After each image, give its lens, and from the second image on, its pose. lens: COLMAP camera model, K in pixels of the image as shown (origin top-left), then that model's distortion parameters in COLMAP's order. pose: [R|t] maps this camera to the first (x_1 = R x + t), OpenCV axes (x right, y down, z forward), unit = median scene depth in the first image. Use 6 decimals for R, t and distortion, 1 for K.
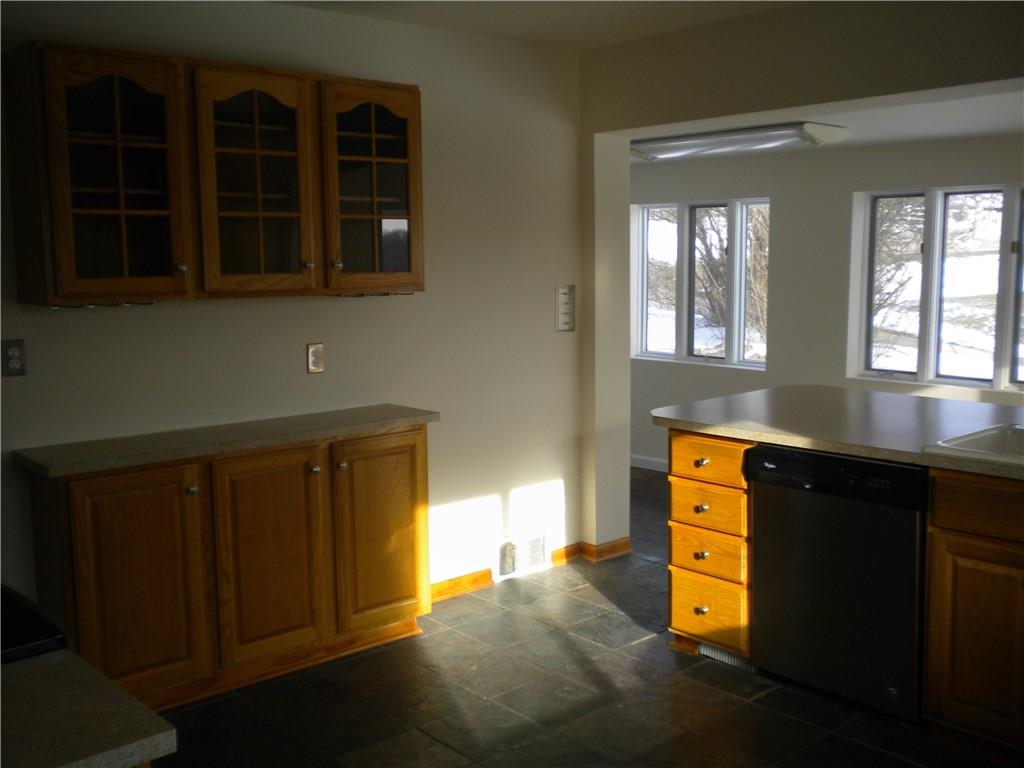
lens RADIAL K [[1049.0, 0, 503.6], [0, 1049.0, 376.4], [0, 0, 1]] dist [0.001673, 0.000000]
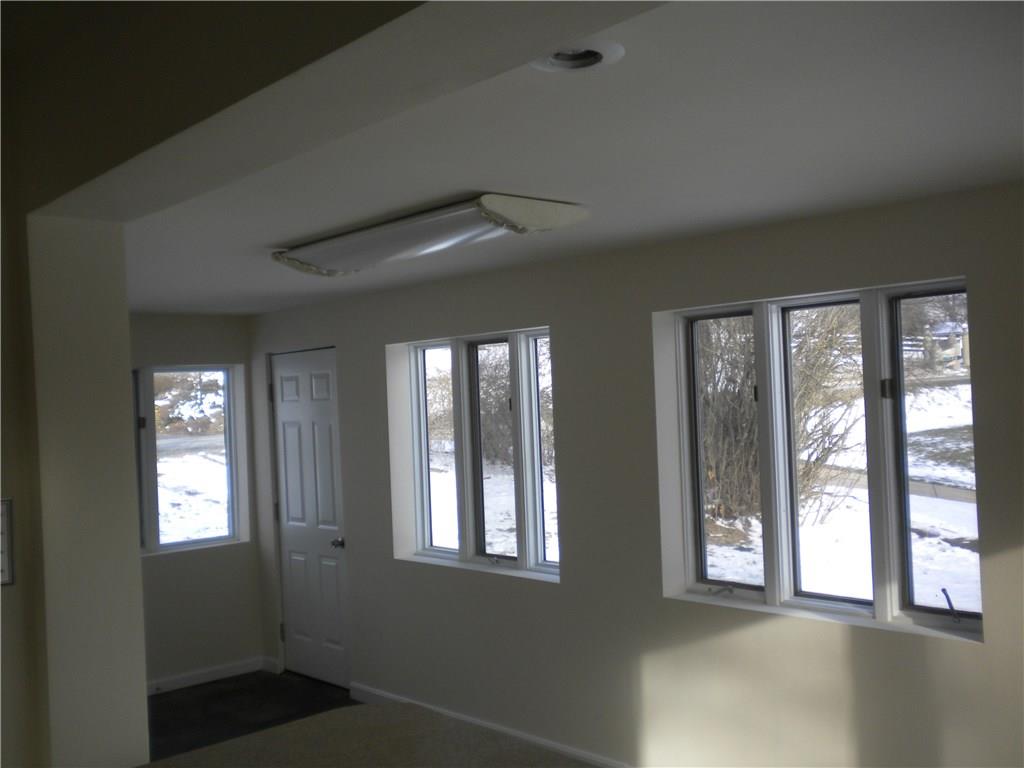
lens RADIAL K [[1049.0, 0, 519.3], [0, 1049.0, 384.0], [0, 0, 1]] dist [0.001673, 0.000000]
pose [[0.999248, -0.037775, 0.008758, 0.245423], [0.038588, 0.990934, -0.128691, -0.050329], [-0.003817, 0.128933, 0.991646, 0.358106]]
